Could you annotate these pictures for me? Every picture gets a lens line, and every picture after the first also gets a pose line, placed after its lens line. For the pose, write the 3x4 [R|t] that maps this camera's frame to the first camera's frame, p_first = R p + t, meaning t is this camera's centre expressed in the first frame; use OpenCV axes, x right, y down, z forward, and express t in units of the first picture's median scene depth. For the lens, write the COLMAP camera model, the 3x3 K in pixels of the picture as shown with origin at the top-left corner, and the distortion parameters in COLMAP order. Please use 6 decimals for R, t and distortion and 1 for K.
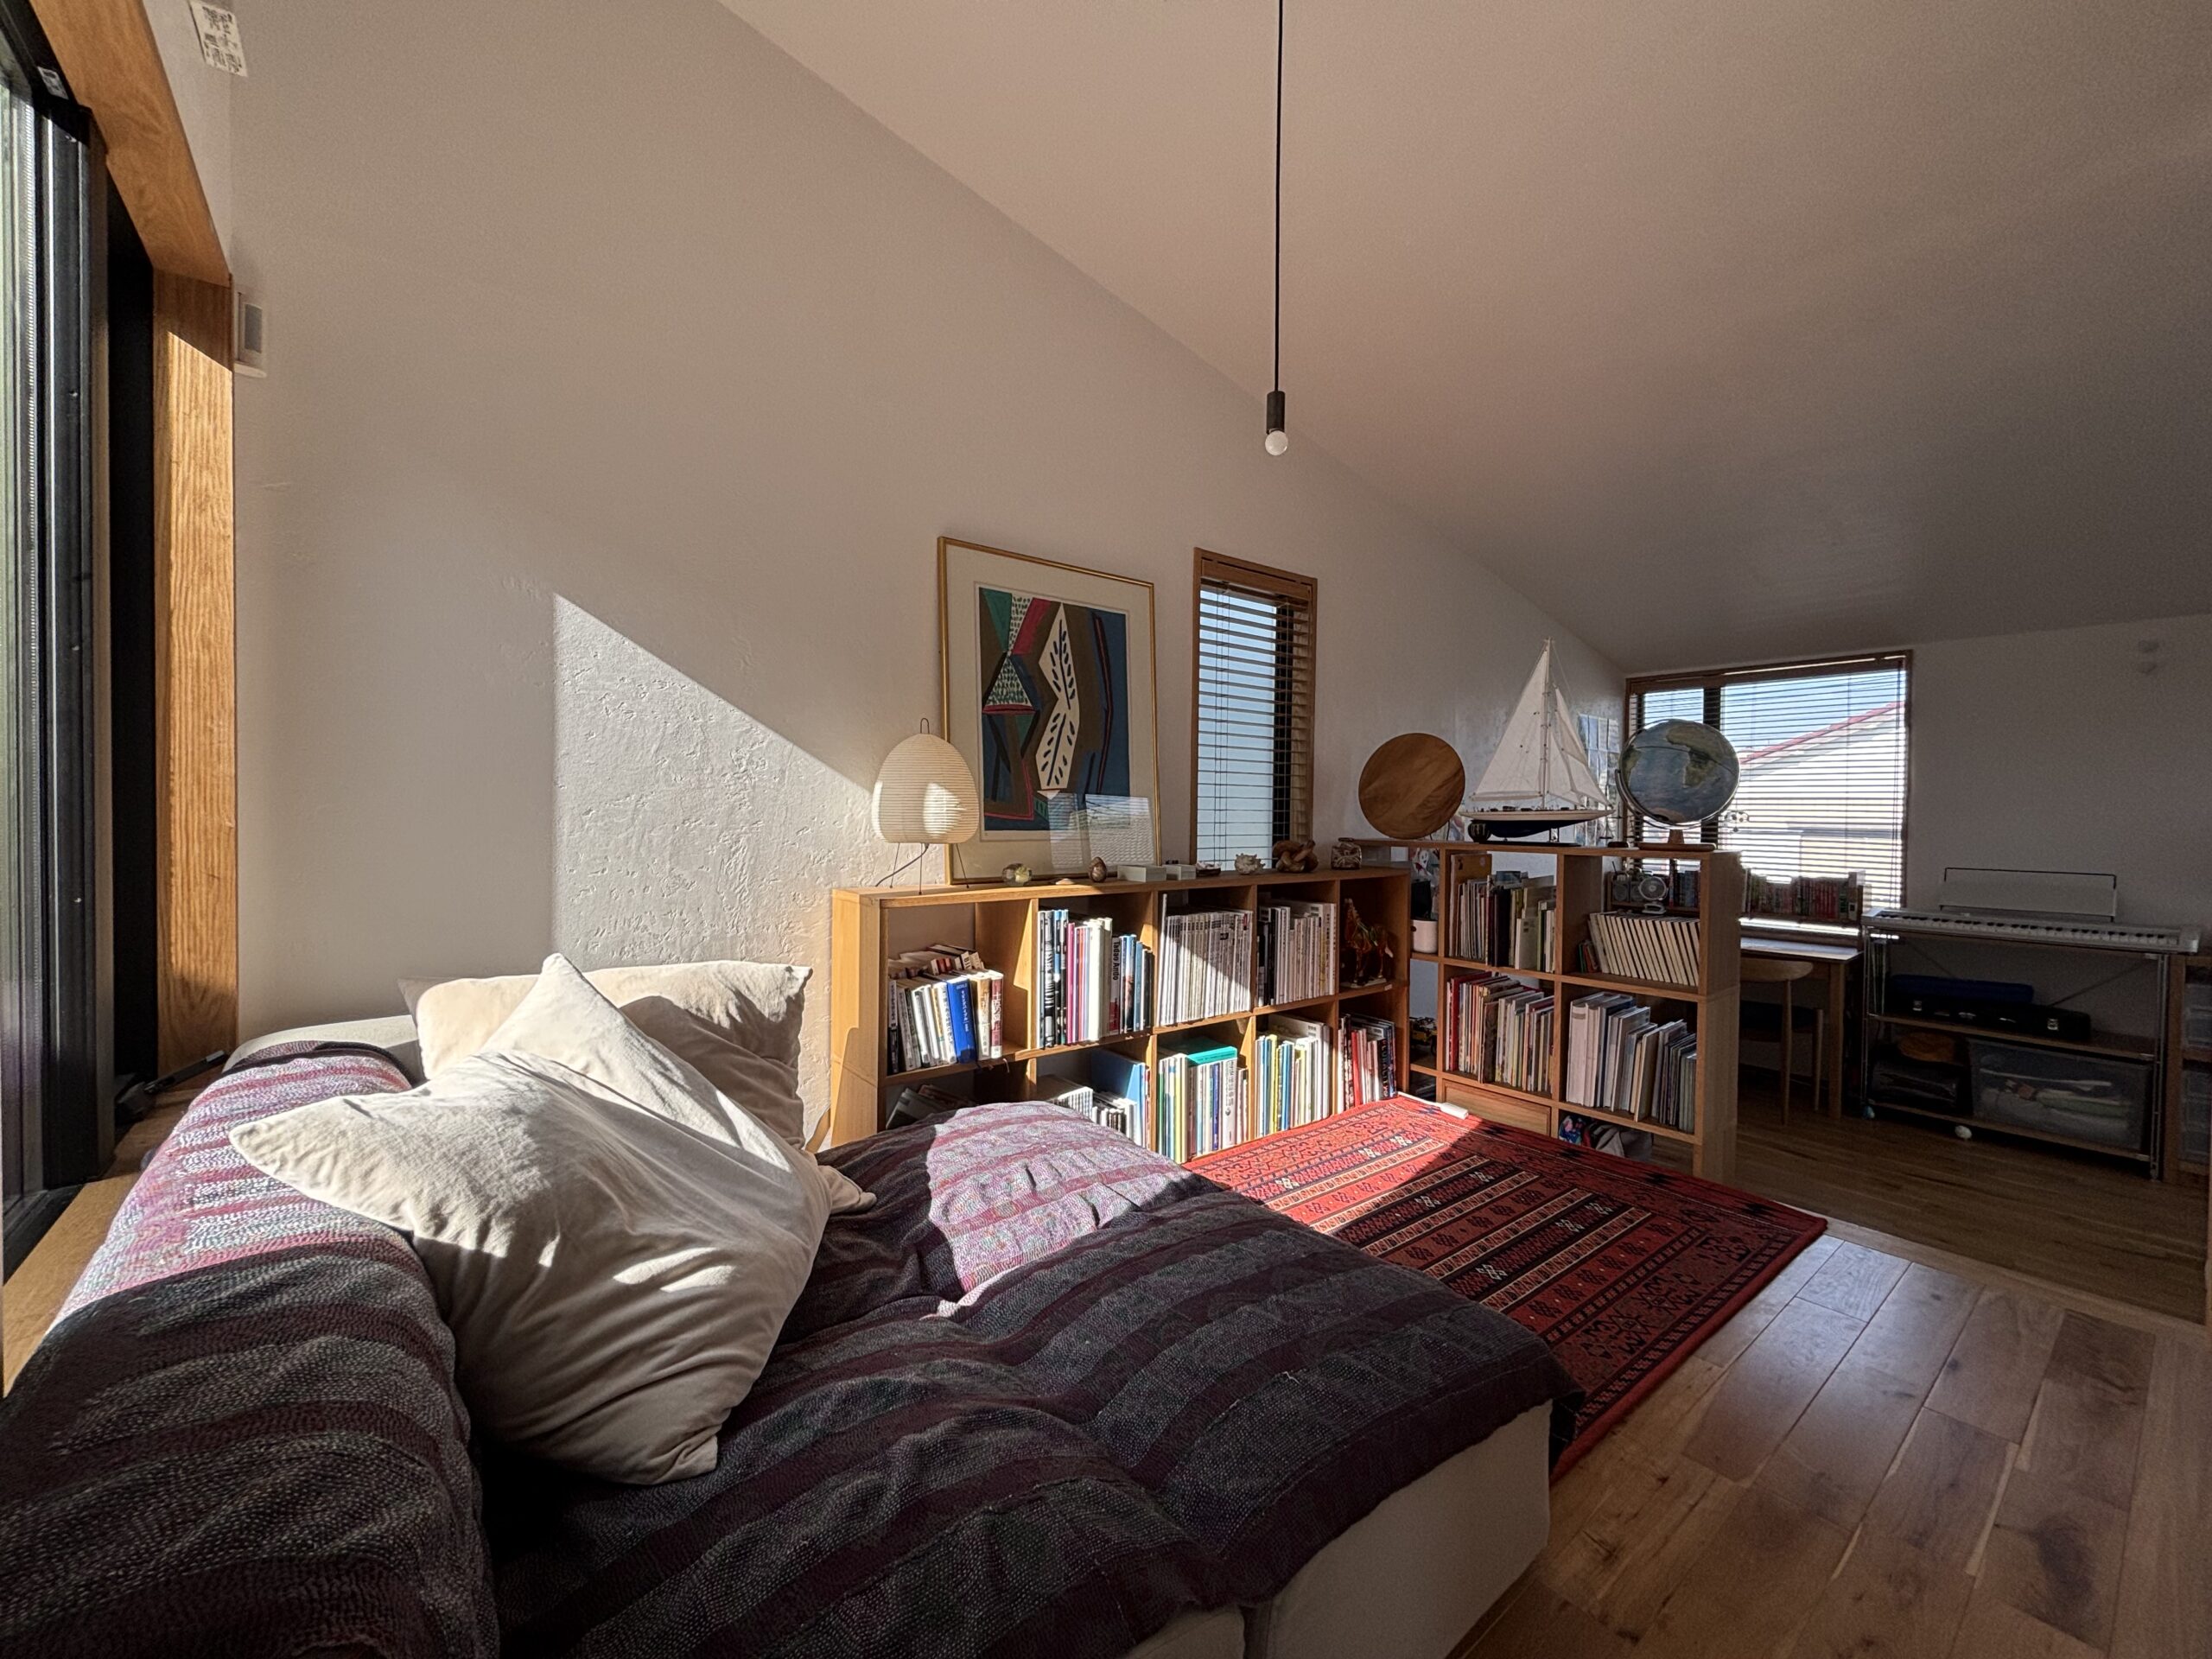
lens RADIAL K [[899.6, 0, 1118.7], [0, 899.6, 835.6], [0, 0, 1]] dist [-0.013491, -0.000203]
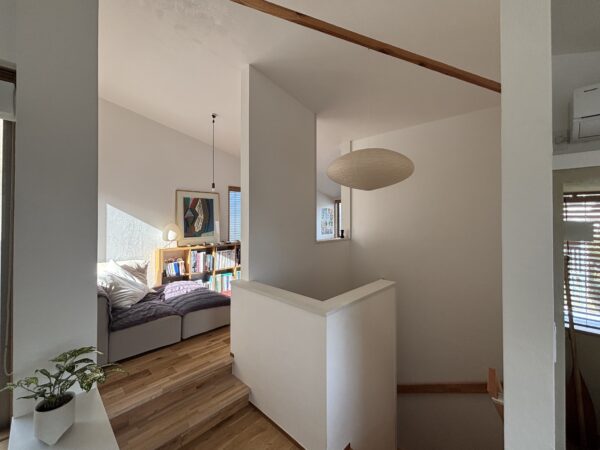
lens RADIAL K [[244.0, 0, 295.3], [0, 244.0, 220.0], [0, 0, 1]] dist [-0.013491, -0.000203]
pose [[0.991617, -0.004553, 0.129131, 0.387841], [0.007138, 0.999783, -0.019568, -0.089199], [-0.129014, 0.020326, 0.991434, -0.732199]]
